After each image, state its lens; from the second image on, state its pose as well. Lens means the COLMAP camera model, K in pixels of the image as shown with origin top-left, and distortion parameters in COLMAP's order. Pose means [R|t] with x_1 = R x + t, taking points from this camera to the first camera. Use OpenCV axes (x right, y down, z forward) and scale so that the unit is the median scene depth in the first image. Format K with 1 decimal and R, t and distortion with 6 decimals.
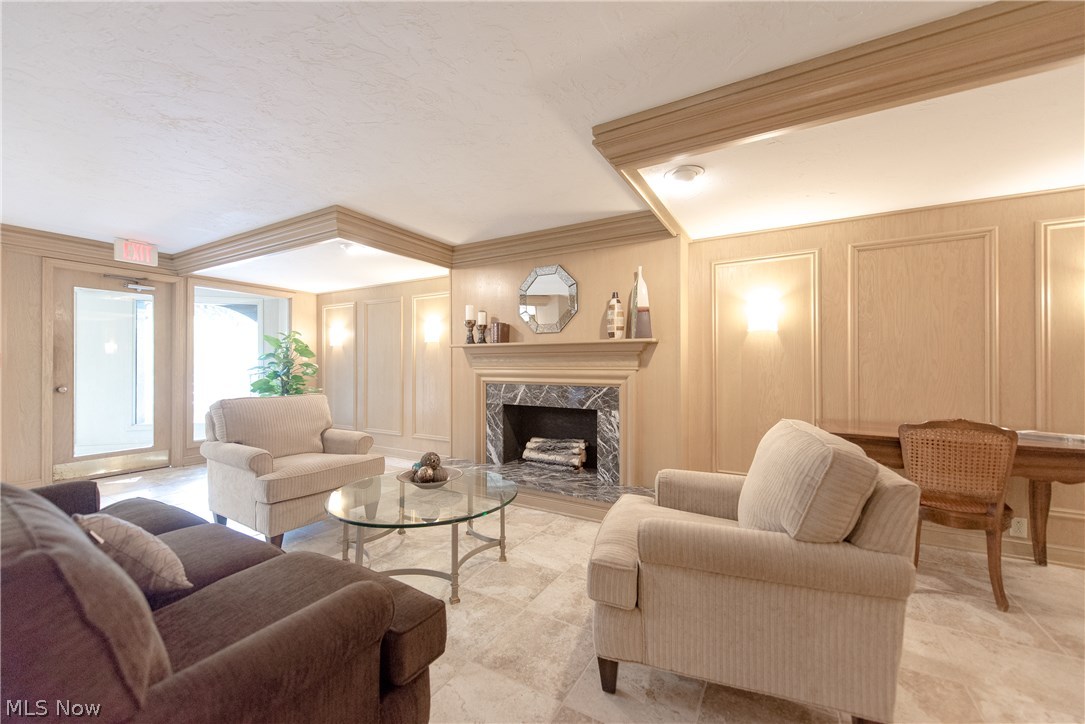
lens RADIAL K [[418.7, 0, 541.0], [0, 418.7, 365.4], [0, 0, 1]] dist [0.000552, -0.000059]
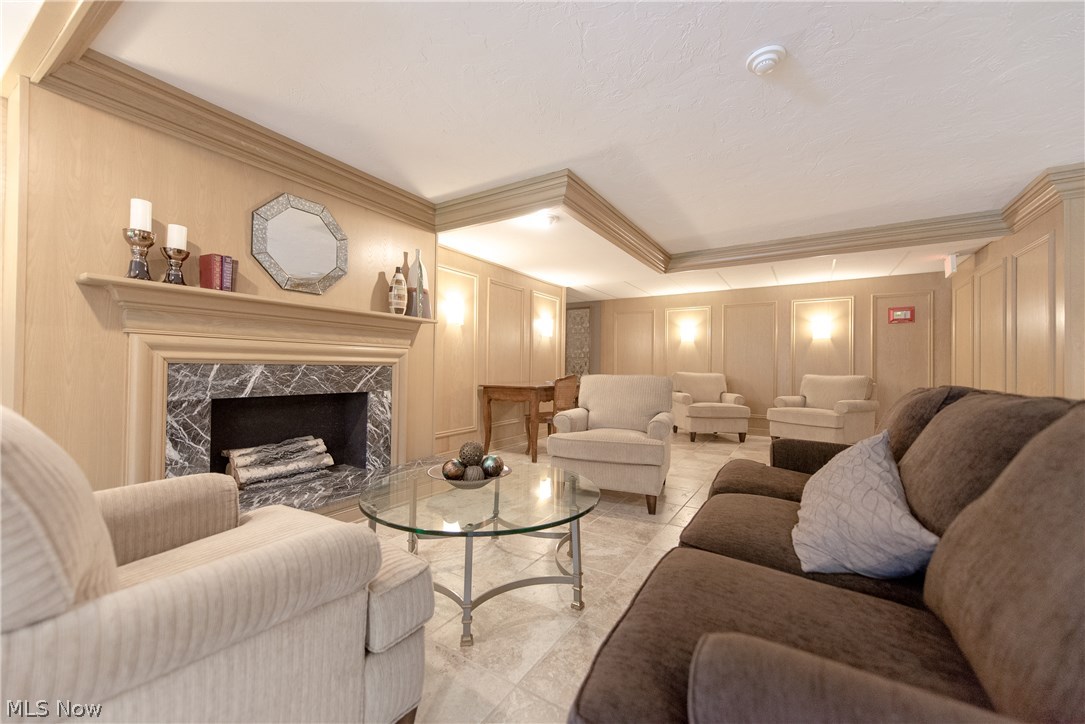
lens RADIAL K [[418.7, 0, 541.6], [0, 418.7, 363.1], [0, 0, 1]] dist [0.000552, -0.000059]
pose [[0.028941, 0.007803, 0.999551, -0.709626], [-0.016568, 0.999836, -0.007326, 0.043901], [-0.999444, -0.016349, 0.029066, 0.585821]]
